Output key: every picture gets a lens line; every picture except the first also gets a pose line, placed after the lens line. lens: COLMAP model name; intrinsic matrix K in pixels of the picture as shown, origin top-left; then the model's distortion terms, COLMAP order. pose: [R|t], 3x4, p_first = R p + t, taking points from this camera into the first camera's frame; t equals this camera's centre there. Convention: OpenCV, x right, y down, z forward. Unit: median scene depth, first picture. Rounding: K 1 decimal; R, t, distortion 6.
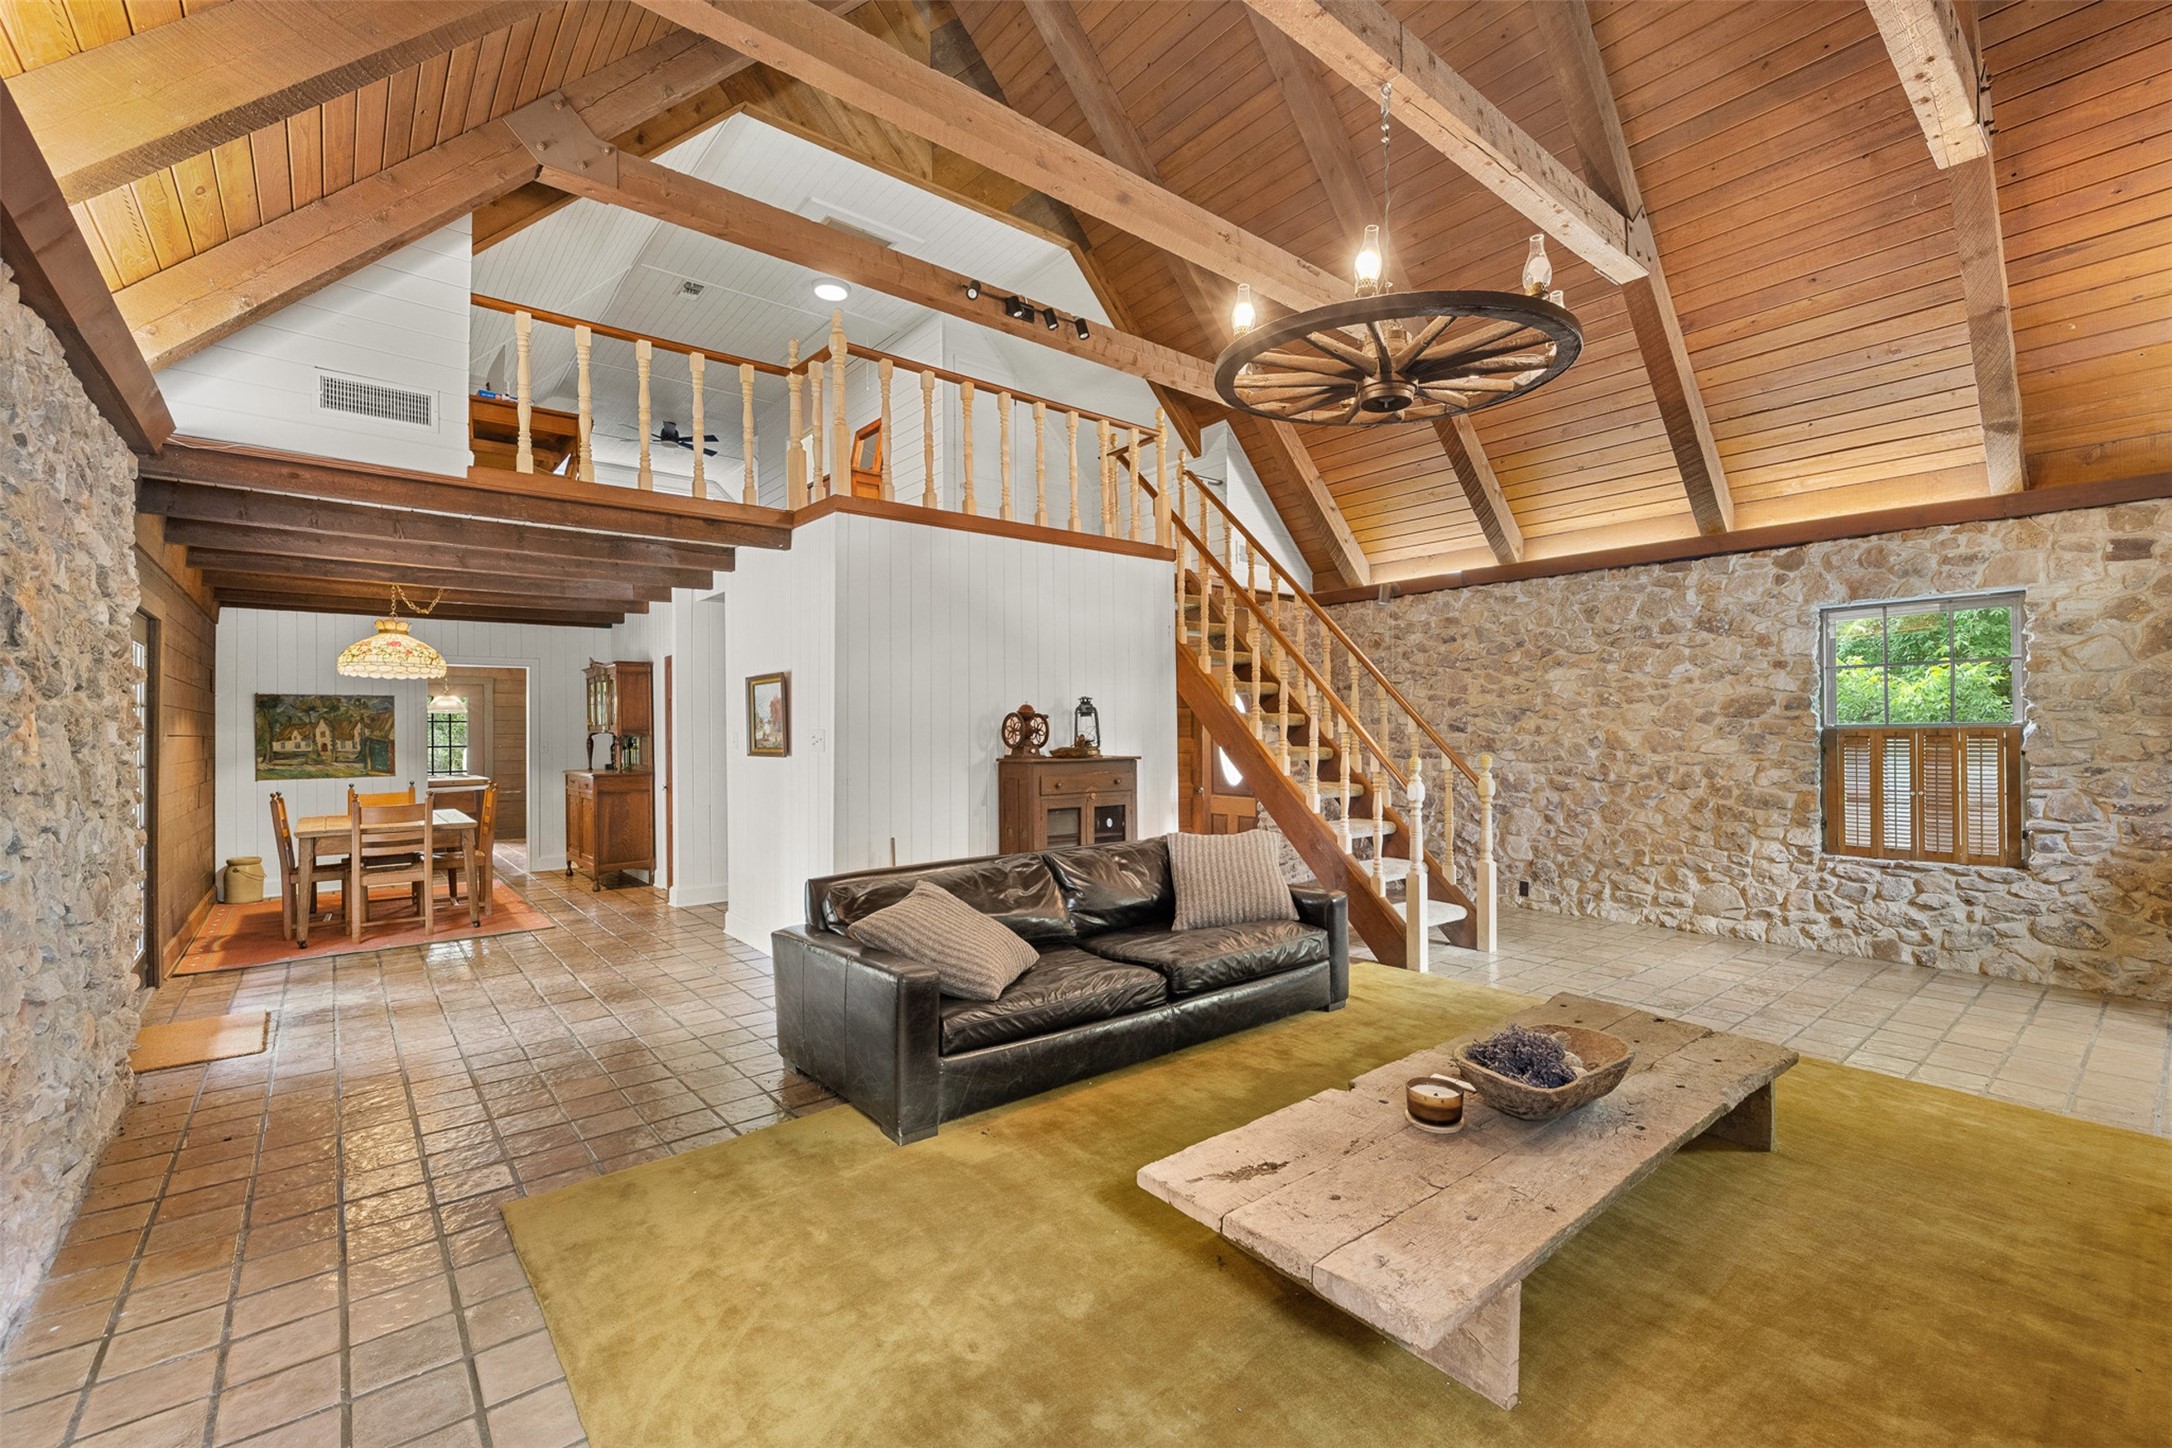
lens RADIAL K [[911.8, 0, 1082.0], [0, 911.8, 724.4], [0, 0, 1]] dist [-0.000655, 0.000131]
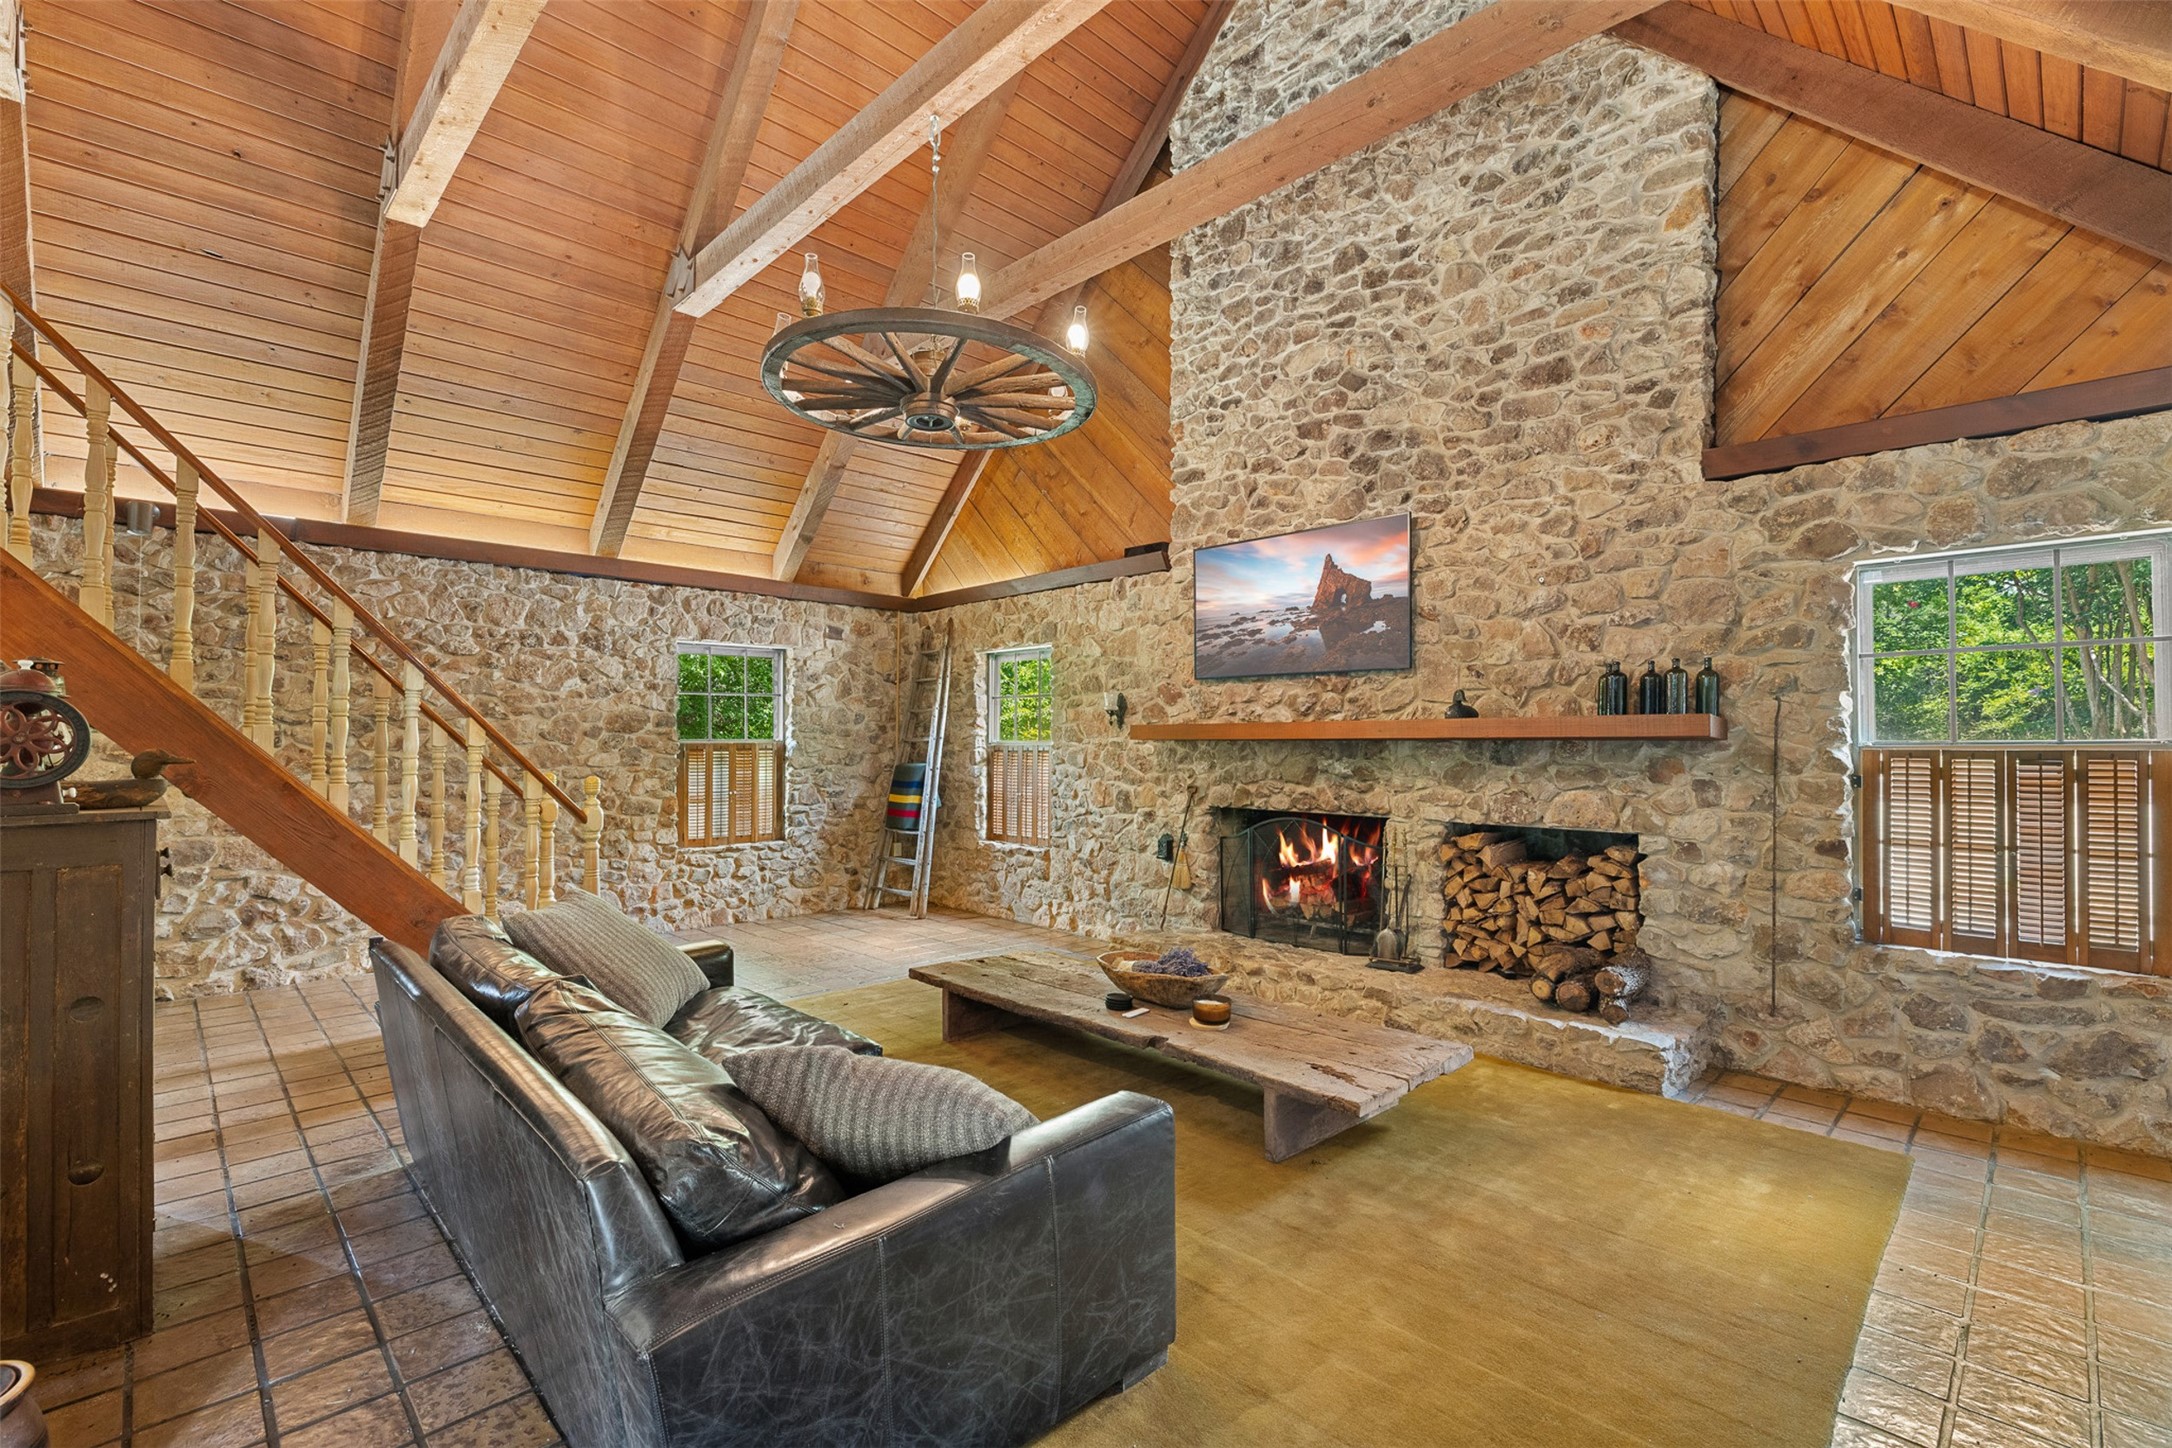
lens RADIAL K [[971.4, 0, 1045.1], [0, 971.4, 740.1], [0, 0, 1]] dist [0.001617, 0.000085]
pose [[-0.071177, 0.007950, 0.997432, -0.461507], [-0.007635, 0.999935, -0.008515, 0.007323], [-0.997435, -0.008222, -0.071111, 0.582805]]
